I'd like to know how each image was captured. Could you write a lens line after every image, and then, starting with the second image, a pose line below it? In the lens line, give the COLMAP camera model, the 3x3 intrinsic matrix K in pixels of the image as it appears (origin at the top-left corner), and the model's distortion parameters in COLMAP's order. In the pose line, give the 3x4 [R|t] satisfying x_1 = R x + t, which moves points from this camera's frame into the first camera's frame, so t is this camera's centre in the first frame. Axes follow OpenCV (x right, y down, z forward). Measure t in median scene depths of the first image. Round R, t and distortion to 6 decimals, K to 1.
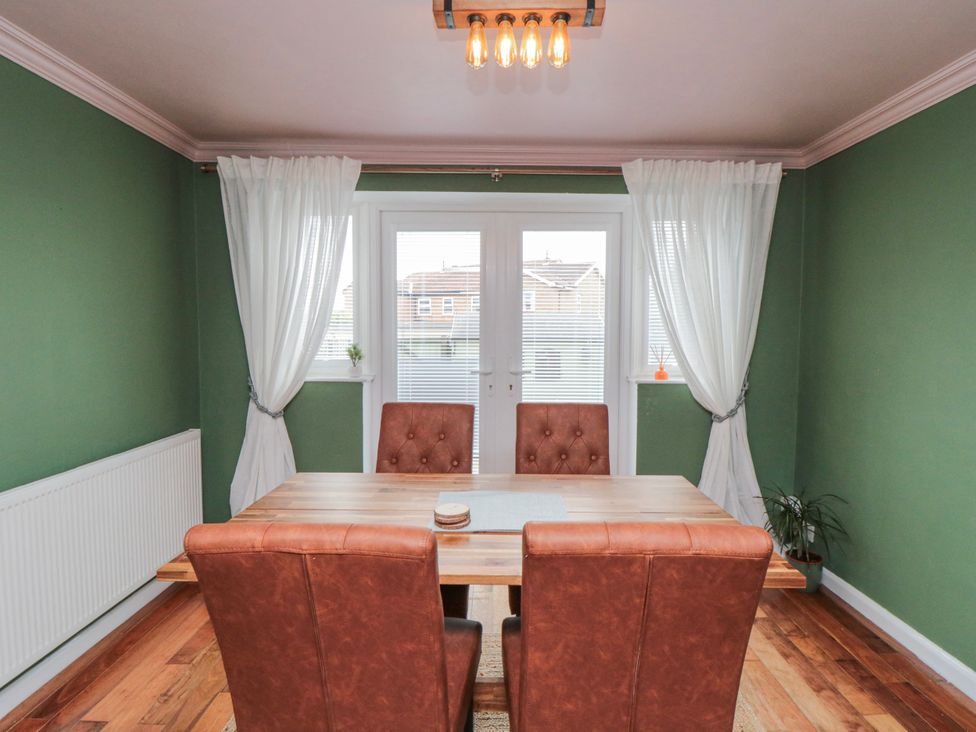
lens RADIAL K [[509.1, 0, 502.3], [0, 509.1, 359.1], [0, 0, 1]] dist [0.000279, -0.012204]
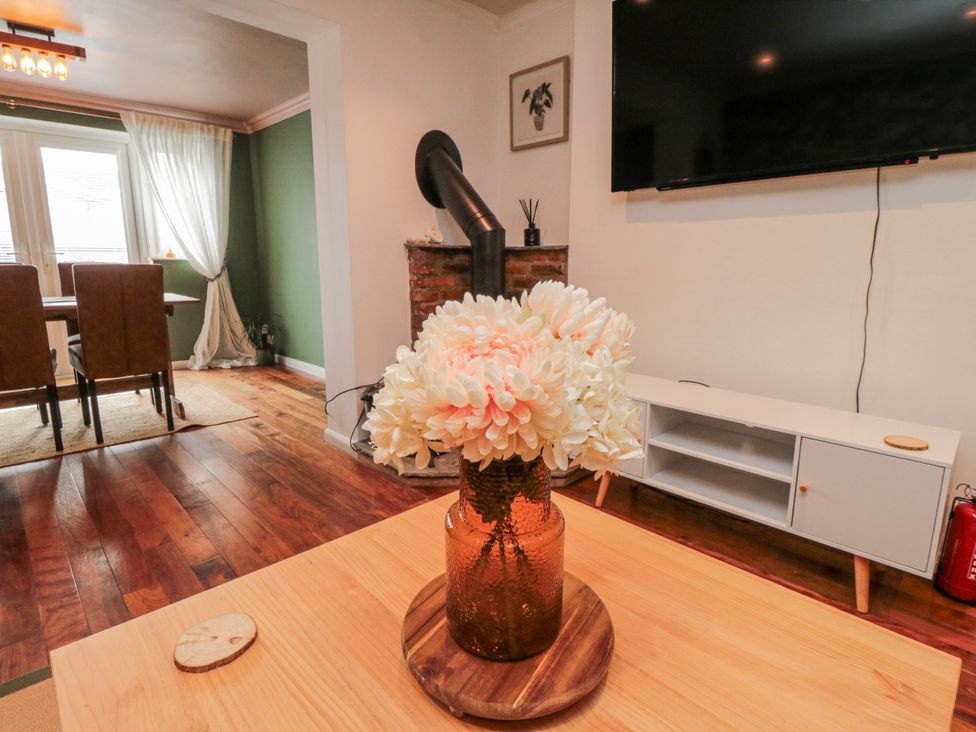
lens RADIAL K [[509.1, 0, 502.3], [0, 509.1, 359.1], [0, 0, 1]] dist [0.000279, -0.012204]
pose [[0.711146, -0.134239, 0.690109, -0.093171], [0.033524, 0.986960, 0.157437, 0.149272], [-0.702245, -0.088825, 0.706373, -0.940178]]
